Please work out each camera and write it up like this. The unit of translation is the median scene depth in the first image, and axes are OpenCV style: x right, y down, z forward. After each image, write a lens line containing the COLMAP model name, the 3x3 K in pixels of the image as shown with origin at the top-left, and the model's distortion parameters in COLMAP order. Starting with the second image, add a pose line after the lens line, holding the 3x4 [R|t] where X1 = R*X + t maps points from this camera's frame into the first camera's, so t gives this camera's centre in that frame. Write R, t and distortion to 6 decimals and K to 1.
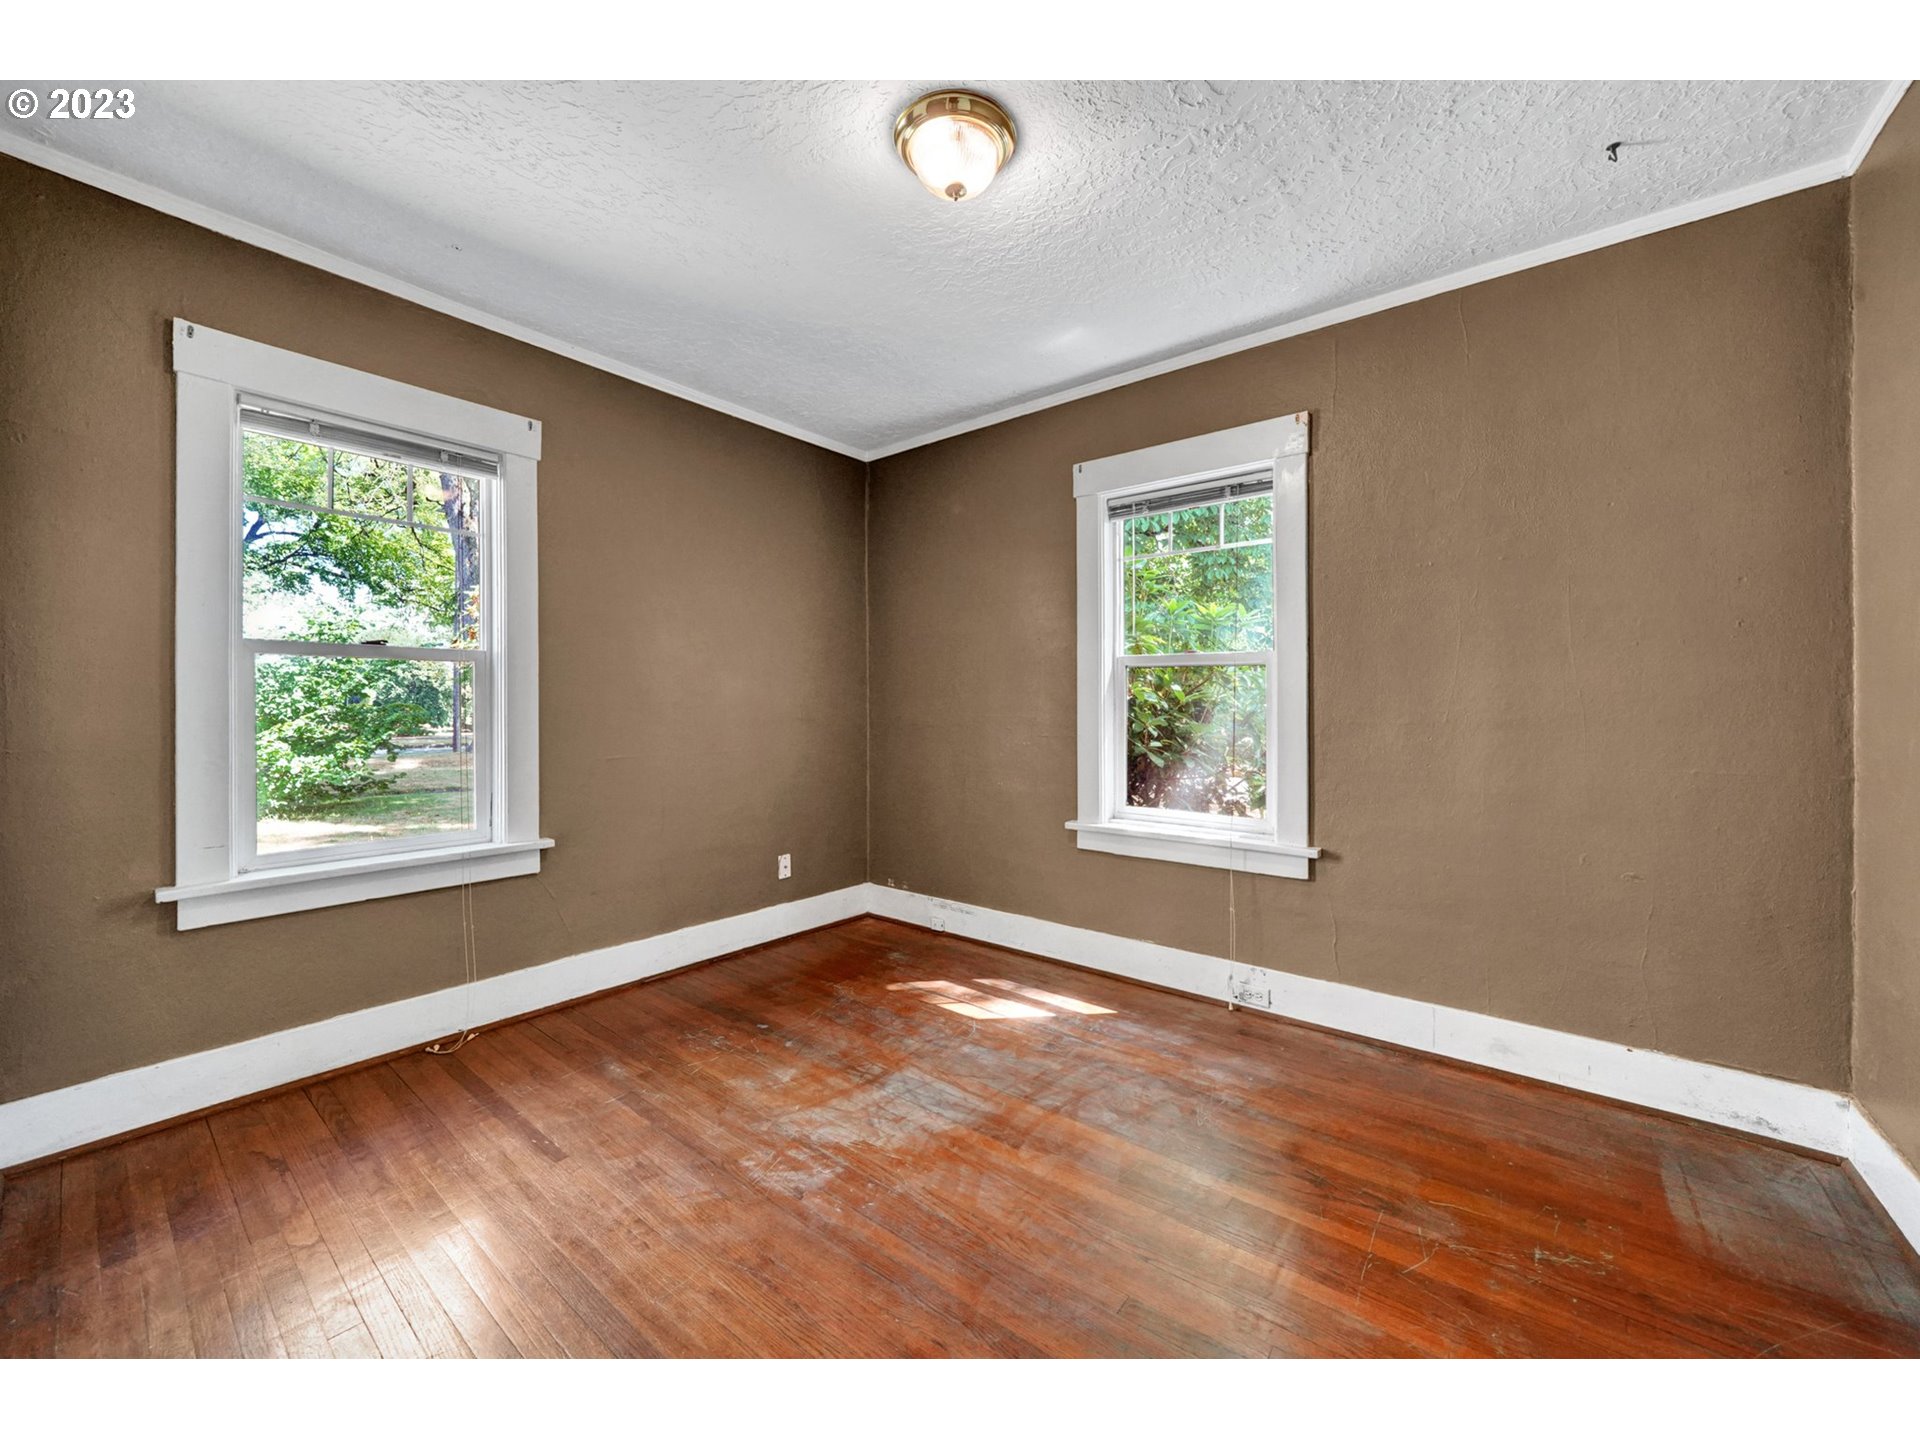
lens RADIAL K [[725.7, 0, 990.0], [0, 725.7, 716.8], [0, 0, 1]] dist [-0.003312, -0.000125]
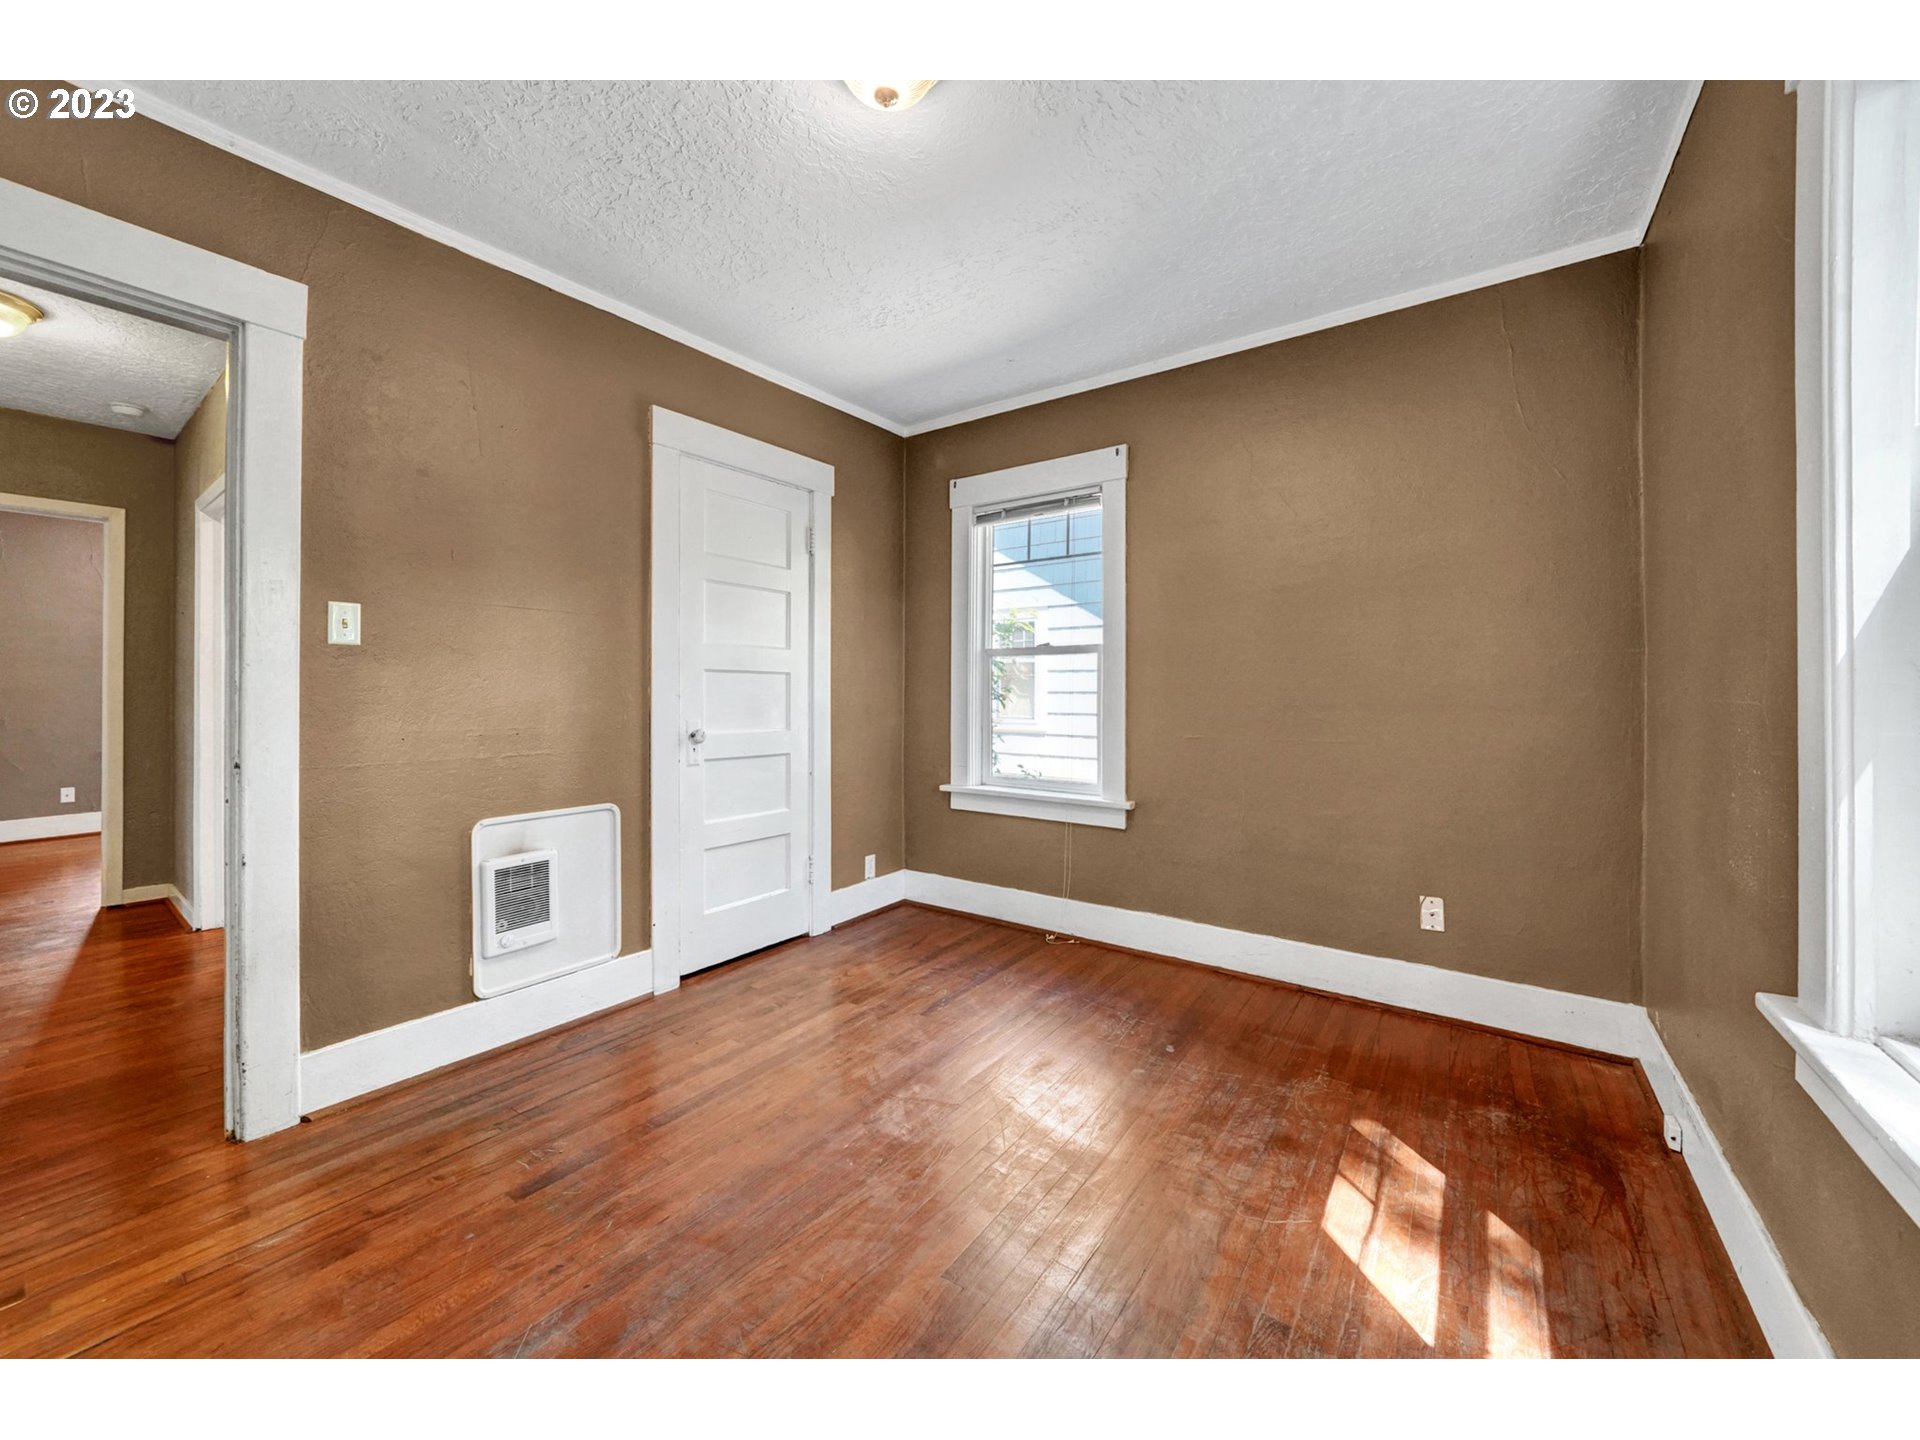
lens RADIAL K [[733.1, 0, 960.8], [0, 733.1, 688.4], [0, 0, 1]] dist [0.001240, 0.000111]
pose [[0.055031, -0.003686, -0.998478, 0.554135], [-0.020308, 0.999782, -0.004810, -0.001318], [0.998278, 0.020542, 0.054944, 0.677044]]
